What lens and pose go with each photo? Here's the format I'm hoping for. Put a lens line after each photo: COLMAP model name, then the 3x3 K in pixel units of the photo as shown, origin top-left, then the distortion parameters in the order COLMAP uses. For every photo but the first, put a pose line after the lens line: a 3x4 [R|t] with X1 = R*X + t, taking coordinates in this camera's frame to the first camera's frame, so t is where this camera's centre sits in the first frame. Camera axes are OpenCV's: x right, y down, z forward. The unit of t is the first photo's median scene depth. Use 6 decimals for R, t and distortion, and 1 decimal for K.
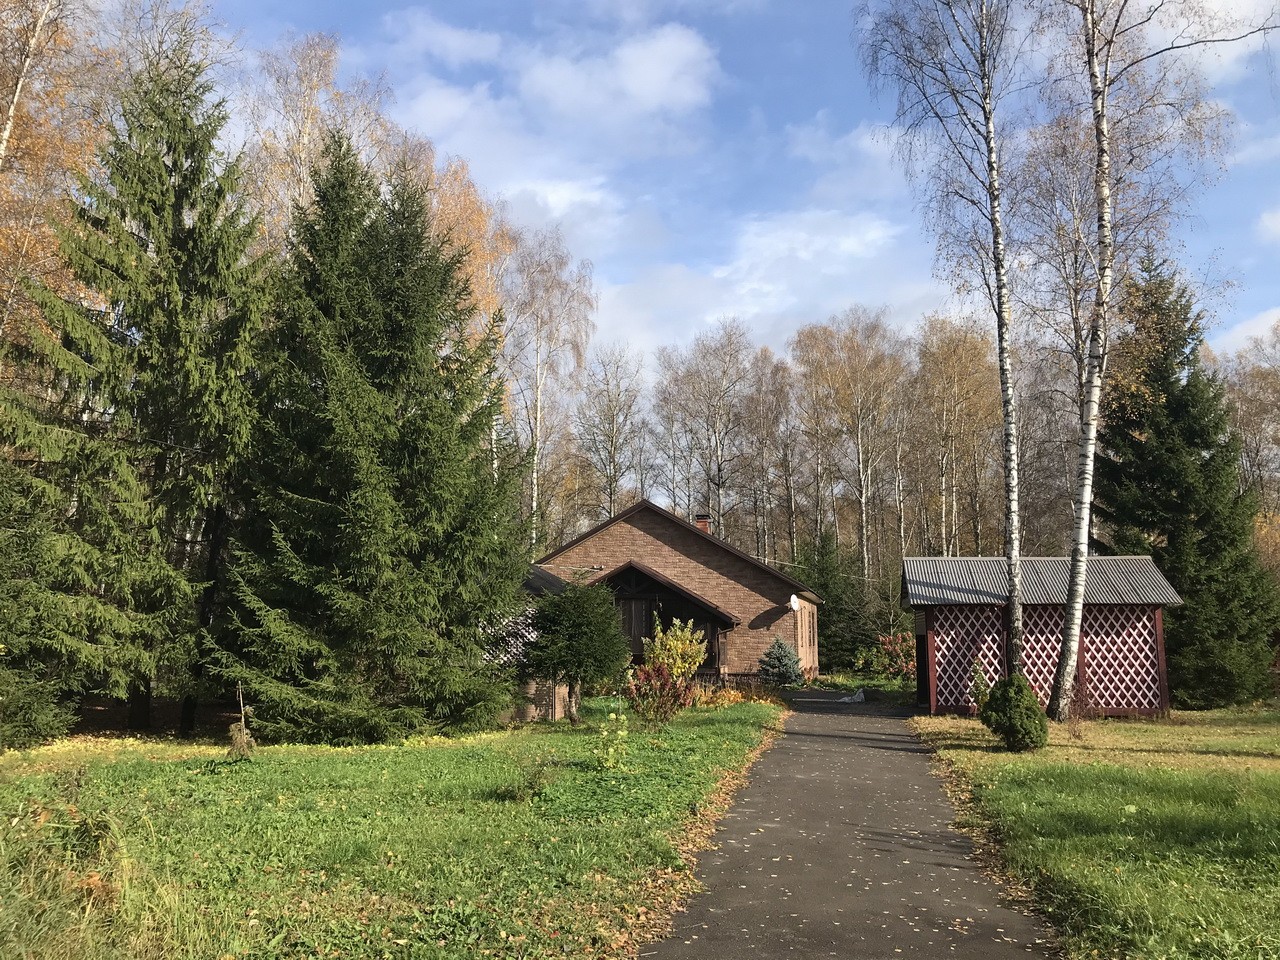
lens RADIAL K [[1044.5, 0, 640.0], [0, 1044.5, 480.0], [0, 0, 1]] dist [0.001120, -0.003248]
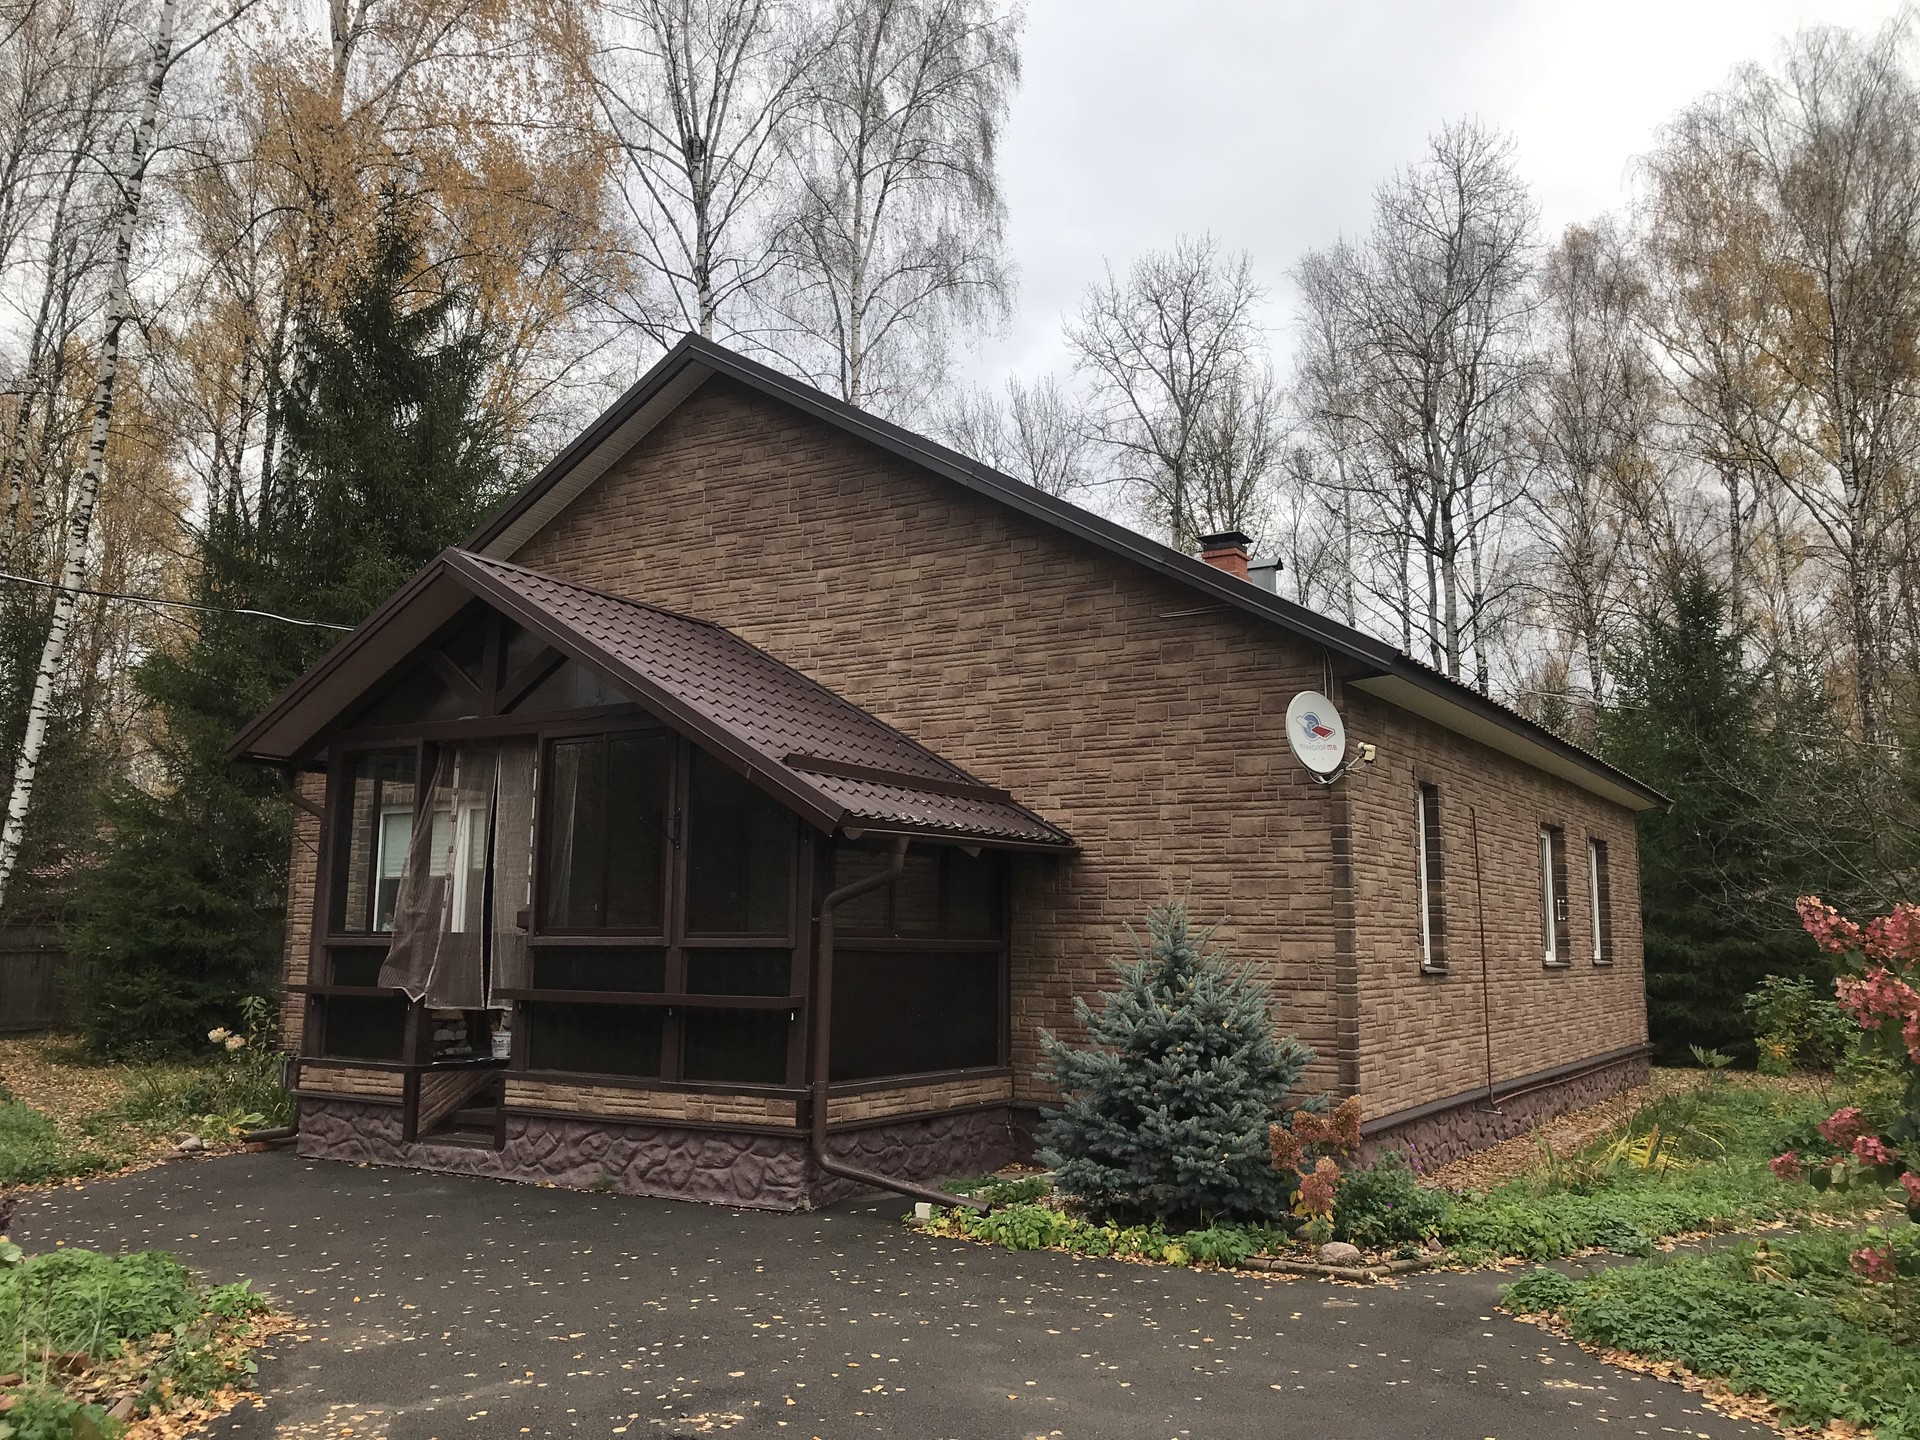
lens RADIAL K [[1566.8, 0, 960.0], [0, 1566.8, 720.0], [0, 0, 1]] dist [0.001120, -0.003248]
pose [[0.949173, -0.048702, -0.310963, 0.163394], [0.051635, 0.998665, 0.001199, 0.105420], [0.310490, -0.017194, 0.950421, 0.685984]]
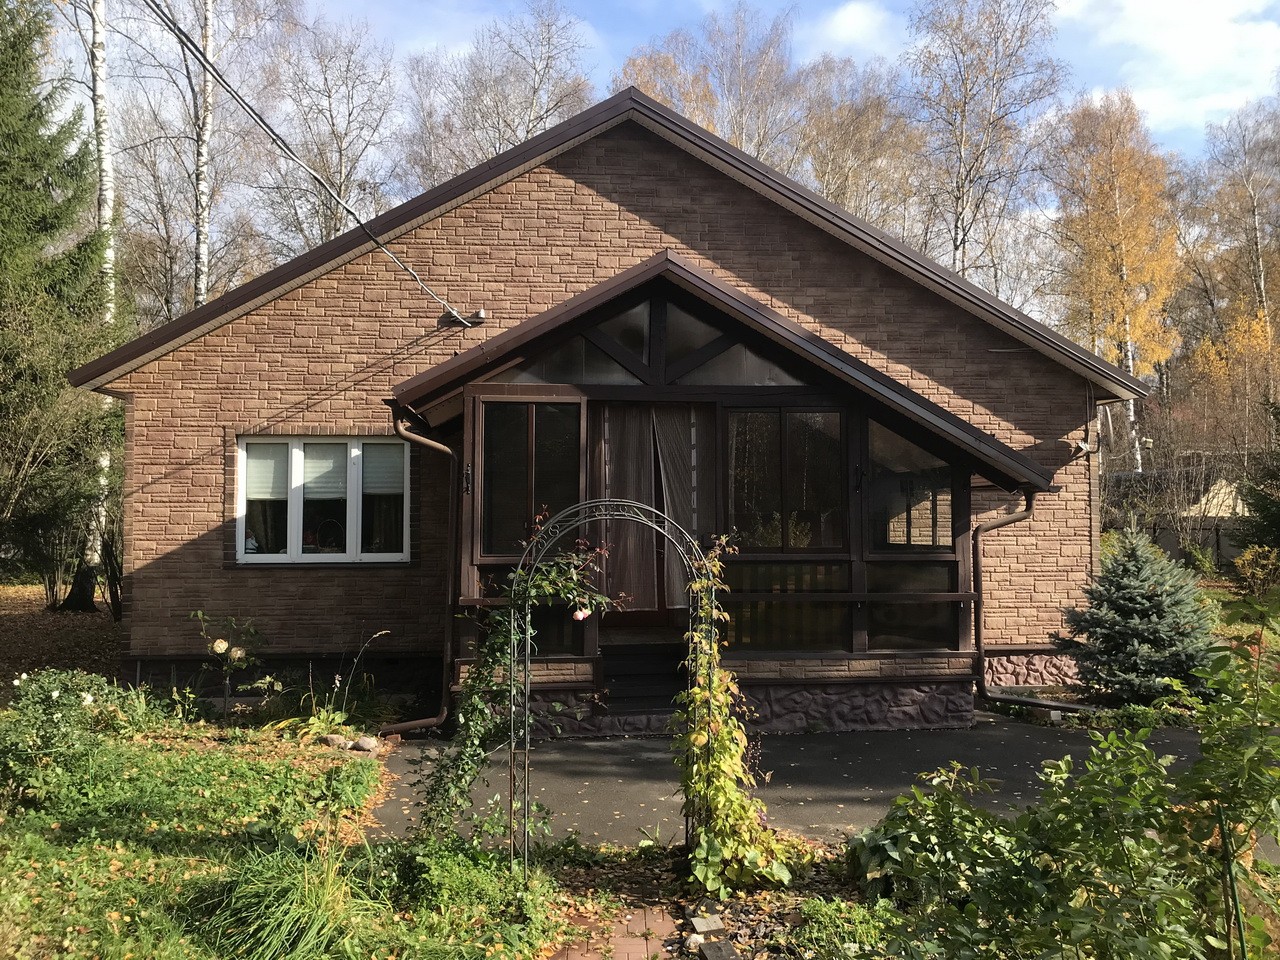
lens RADIAL K [[1044.5, 0, 640.0], [0, 1044.5, 480.0], [0, 0, 1]] dist [0.001120, -0.003248]
pose [[0.954144, -0.001468, 0.299343, -0.082569], [-0.033271, 0.993272, 0.110921, 0.096166], [-0.297492, -0.115794, 0.947676, 0.698691]]
